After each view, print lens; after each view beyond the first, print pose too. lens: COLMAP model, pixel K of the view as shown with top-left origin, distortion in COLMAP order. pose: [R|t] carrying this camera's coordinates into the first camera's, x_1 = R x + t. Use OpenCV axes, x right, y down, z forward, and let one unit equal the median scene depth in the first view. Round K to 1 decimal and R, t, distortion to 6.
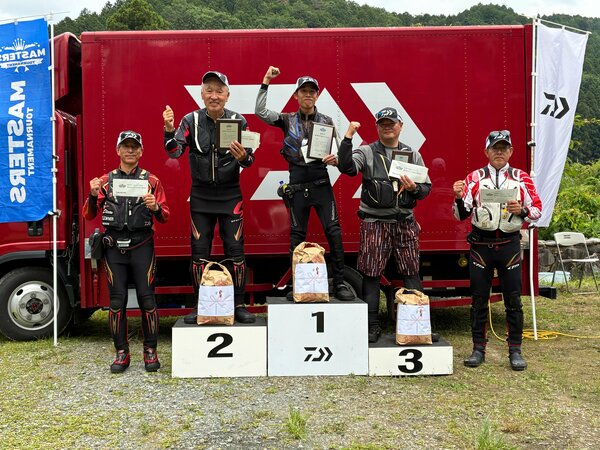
lens RADIAL K [[716.6, 0, 300.0], [0, 716.6, 225.0], [0, 0, 1]] dist [0.135108, -0.428428]
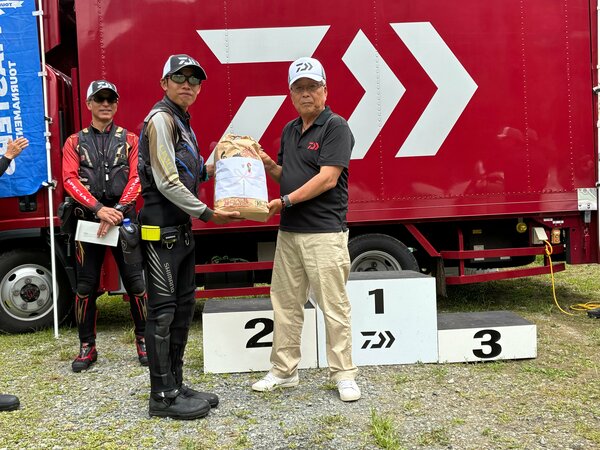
lens RADIAL K [[700.1, 0, 300.0], [0, 700.1, 225.0], [0, 0, 1]] dist [0.070807, -0.155469]
pose [[0.999208, -0.029555, 0.026630, -0.081802], [0.028850, 0.999233, 0.026486, 0.022663], [-0.027393, -0.025696, 0.999294, 0.192352]]
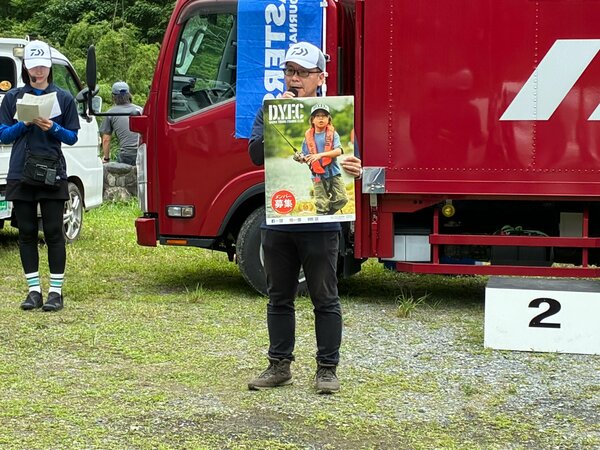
lens RADIAL K [[1577.7, 0, 300.0], [0, 1577.7, 225.0], [0, 0, 1]] dist [0.237506, -0.879482]
pose [[0.971166, 0.043012, -0.234491, 0.033899], [-0.023272, 0.995997, 0.086308, -0.074906], [0.237265, -0.078362, 0.968279, -0.753840]]
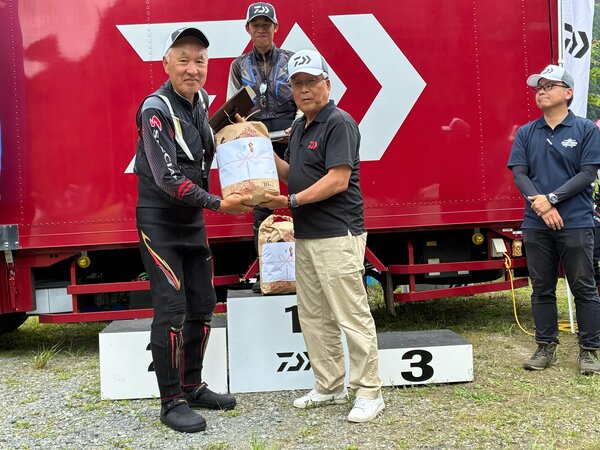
lens RADIAL K [[776.8, 0, 297.4], [0, 776.8, 223.8], [0, 0, 1]] dist [0.138575, -0.451625]
pose [[0.999300, -0.035416, 0.012059, 0.022385], [0.035400, 0.999372, 0.001562, 0.033527], [-0.012107, -0.001134, 0.999926, 0.179386]]
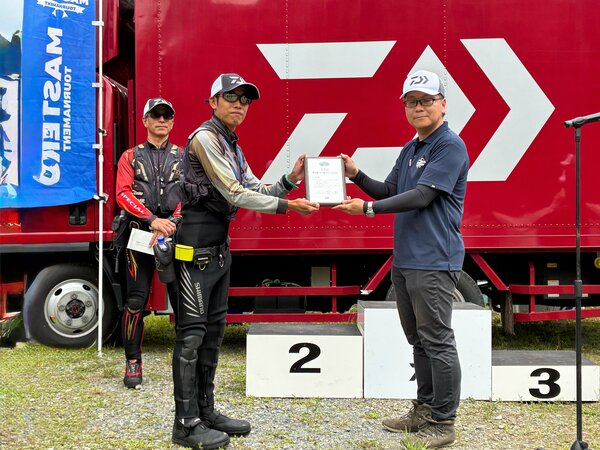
lens RADIAL K [[820.2, 0, 300.0], [0, 820.2, 225.0], [0, 0, 1]] dist [0.220690, -1.005160]
pose [[0.997554, 0.009103, -0.069299, -0.052761], [-0.009639, 0.999926, -0.007402, 0.024736], [0.069226, 0.008052, 0.997568, 0.074842]]
